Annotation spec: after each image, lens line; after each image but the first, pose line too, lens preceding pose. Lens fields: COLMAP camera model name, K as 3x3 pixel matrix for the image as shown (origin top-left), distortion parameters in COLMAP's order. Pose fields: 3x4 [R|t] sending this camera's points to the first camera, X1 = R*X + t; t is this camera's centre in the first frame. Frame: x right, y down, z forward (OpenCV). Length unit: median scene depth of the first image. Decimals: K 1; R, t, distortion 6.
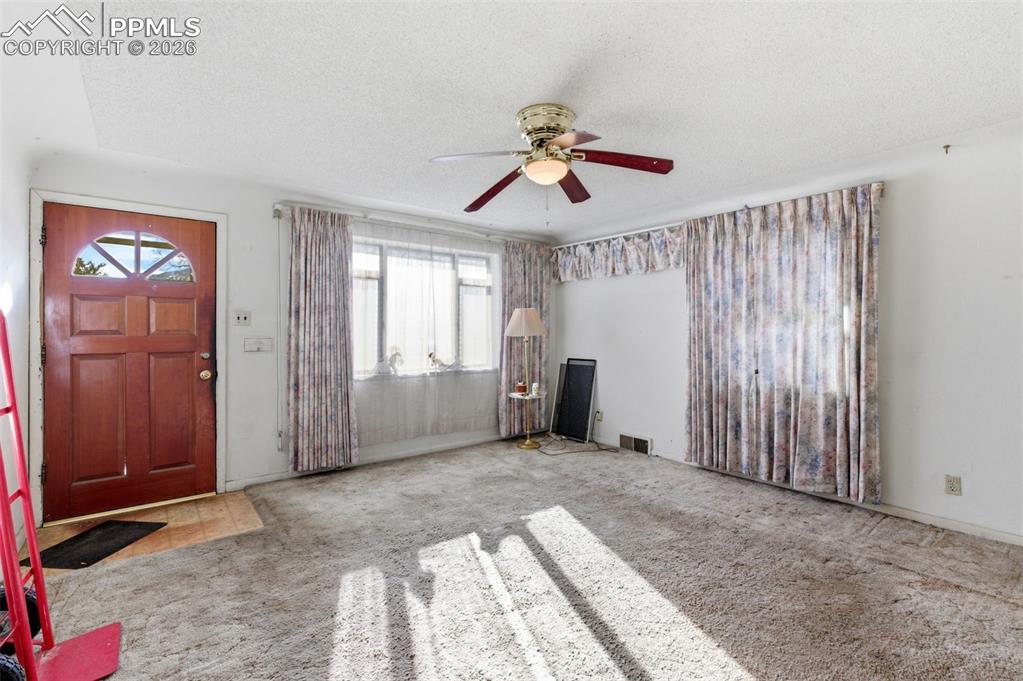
lens RADIAL K [[454.1, 0, 508.5], [0, 454.1, 330.4], [0, 0, 1]] dist [0.001887, 0.000725]
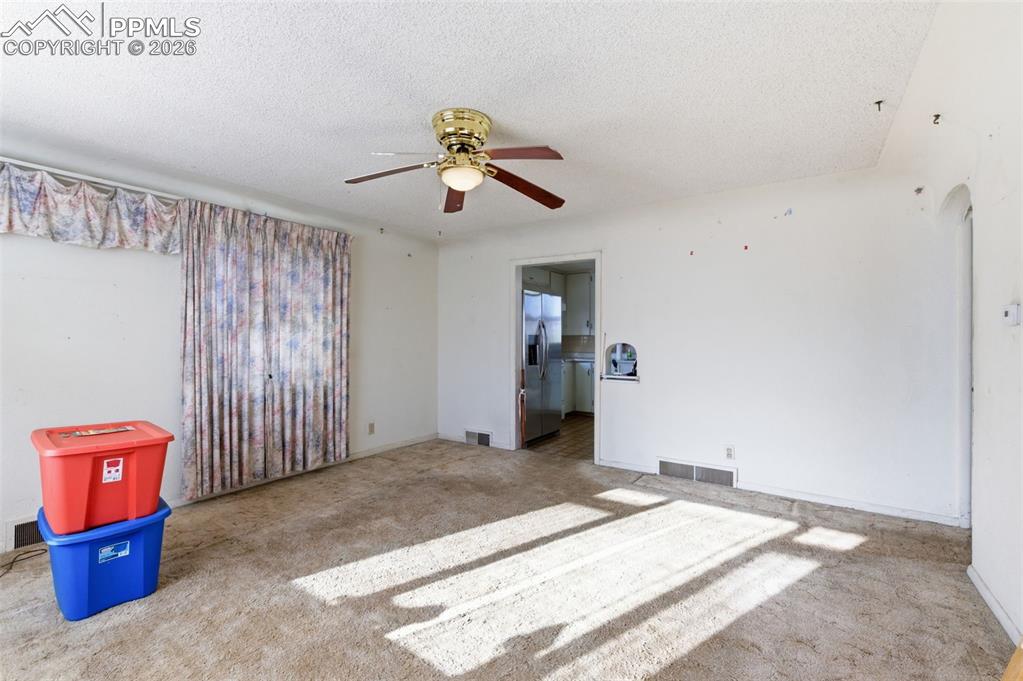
lens RADIAL K [[449.9, 0, 498.5], [0, 449.9, 339.2], [0, 0, 1]] dist [-0.000391, -0.000051]
pose [[-0.280363, -0.004597, 0.959883, -0.684873], [-0.000739, 0.999989, 0.004573, 0.001278], [-0.959894, 0.000573, -0.280363, 0.925285]]
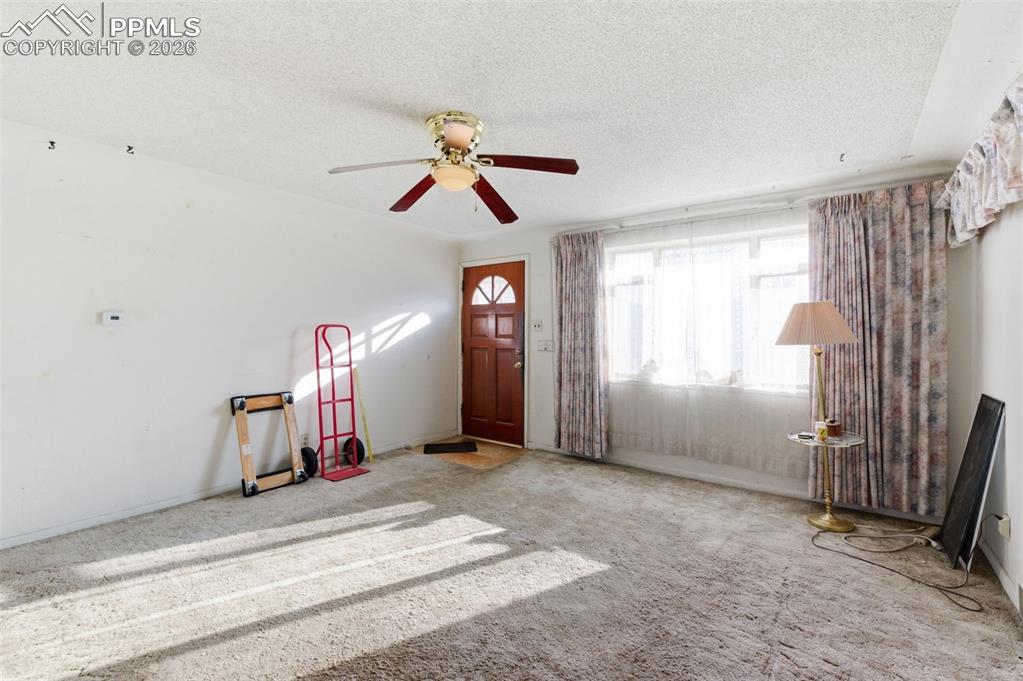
lens RADIAL K [[447.4, 0, 511.3], [0, 447.4, 329.8], [0, 0, 1]] dist [-0.000918, -0.000102]
pose [[0.256861, -0.008733, -0.966409, 0.826985], [-0.005264, 0.999932, -0.010435, -0.001261], [0.966434, 0.007768, 0.256797, 0.670581]]
